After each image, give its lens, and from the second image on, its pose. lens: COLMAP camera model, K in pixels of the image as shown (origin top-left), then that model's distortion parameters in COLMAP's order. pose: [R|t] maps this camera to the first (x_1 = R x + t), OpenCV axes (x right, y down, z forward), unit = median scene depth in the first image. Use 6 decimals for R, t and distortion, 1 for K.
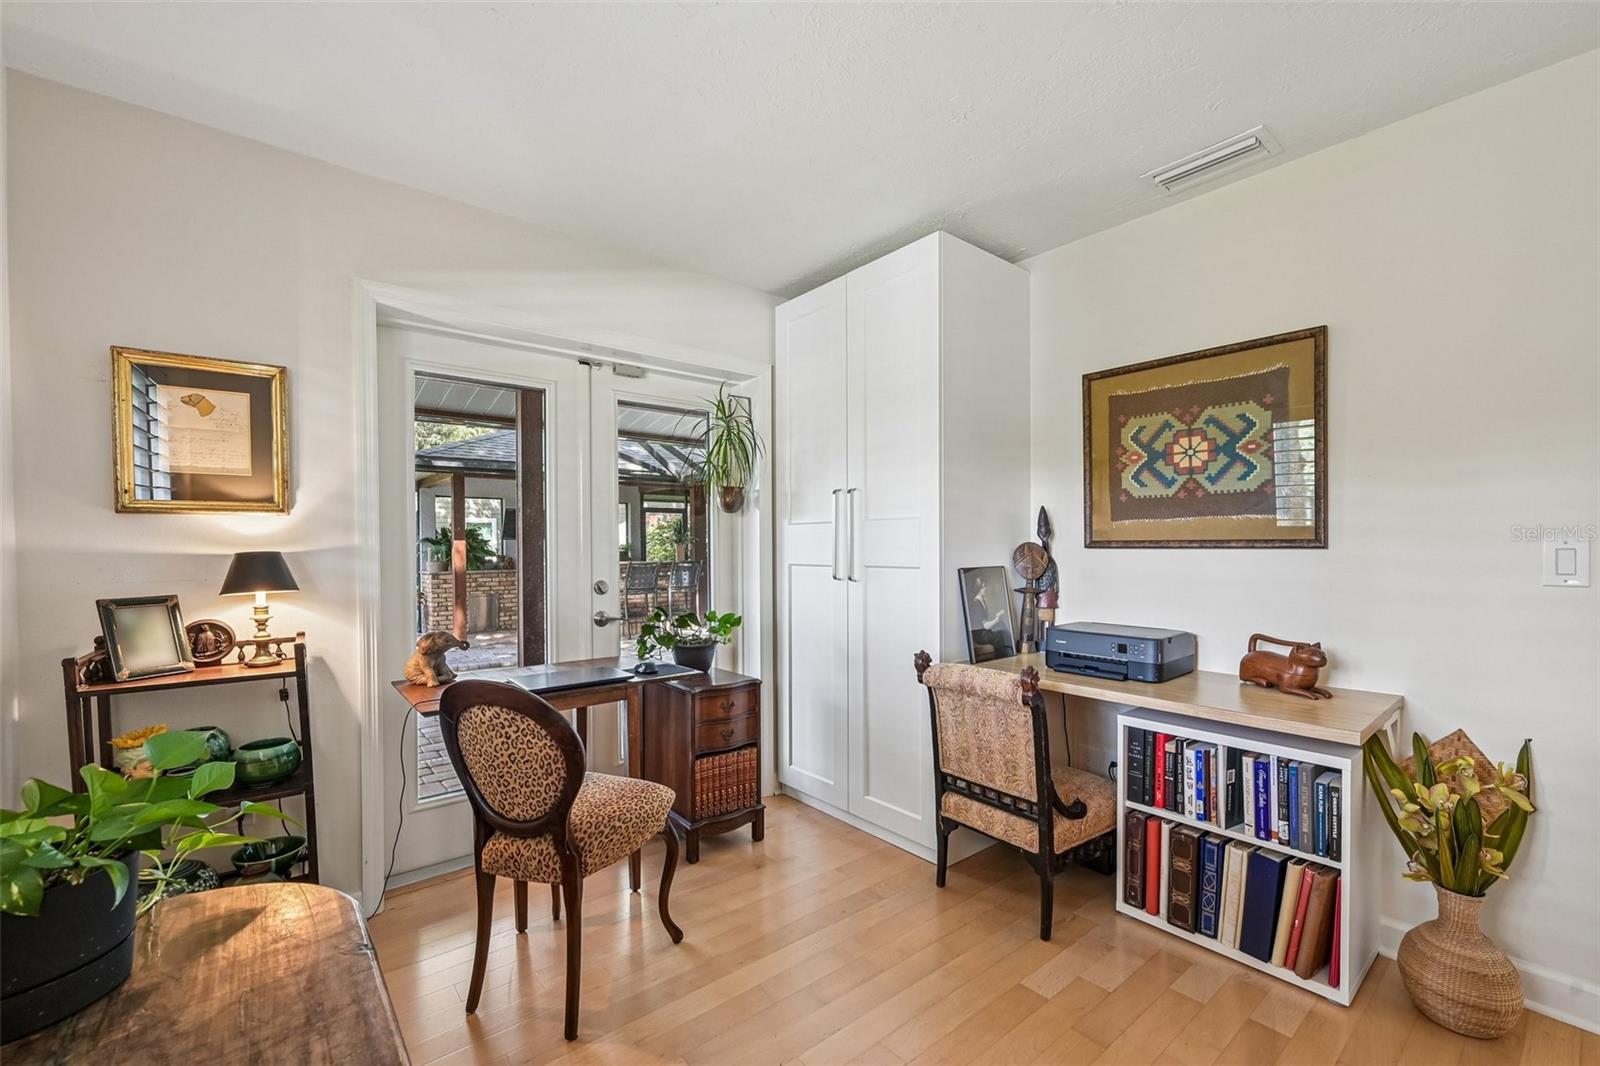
lens RADIAL K [[674.0, 0, 800.0], [0, 674.0, 533.0], [0, 0, 1]] dist [0.000008, -0.000015]
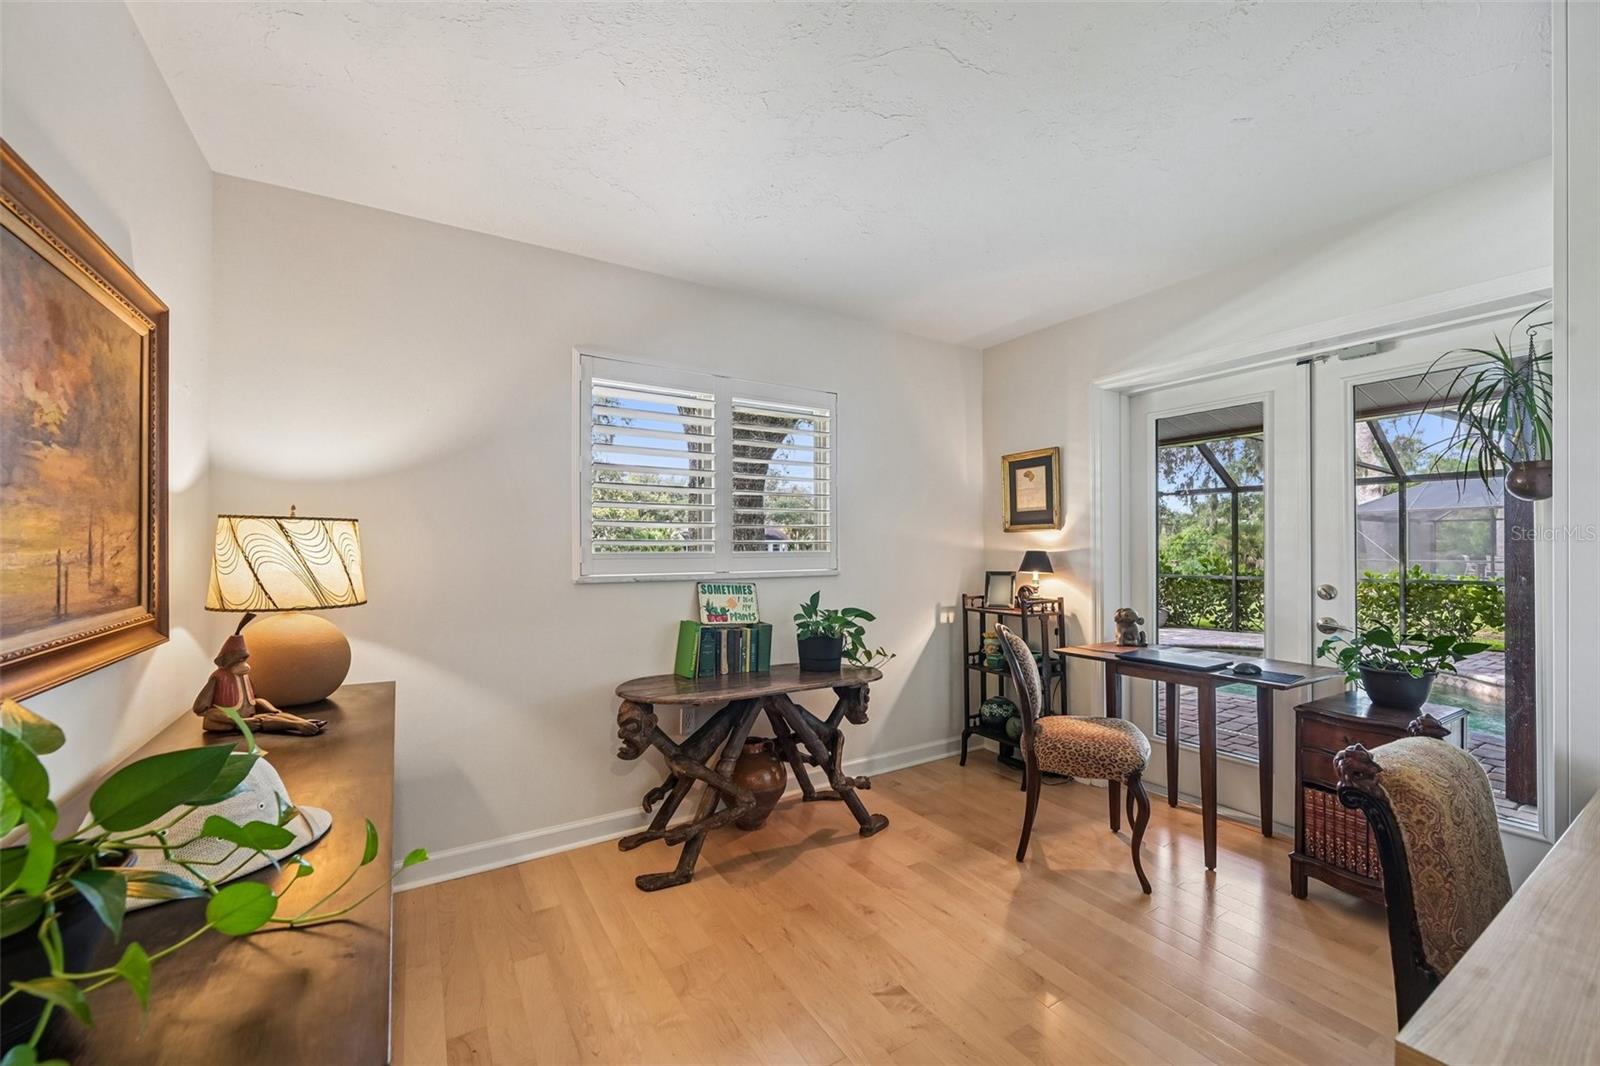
lens RADIAL K [[632.3, 0, 804.4], [0, 632.3, 538.9], [0, 0, 1]] dist [-0.001345, 0.000232]
pose [[-0.120095, -0.020787, -0.992545, 0.967523], [0.009302, 0.999713, -0.022063, 0.026615], [0.992719, -0.011883, -0.119867, 0.547200]]
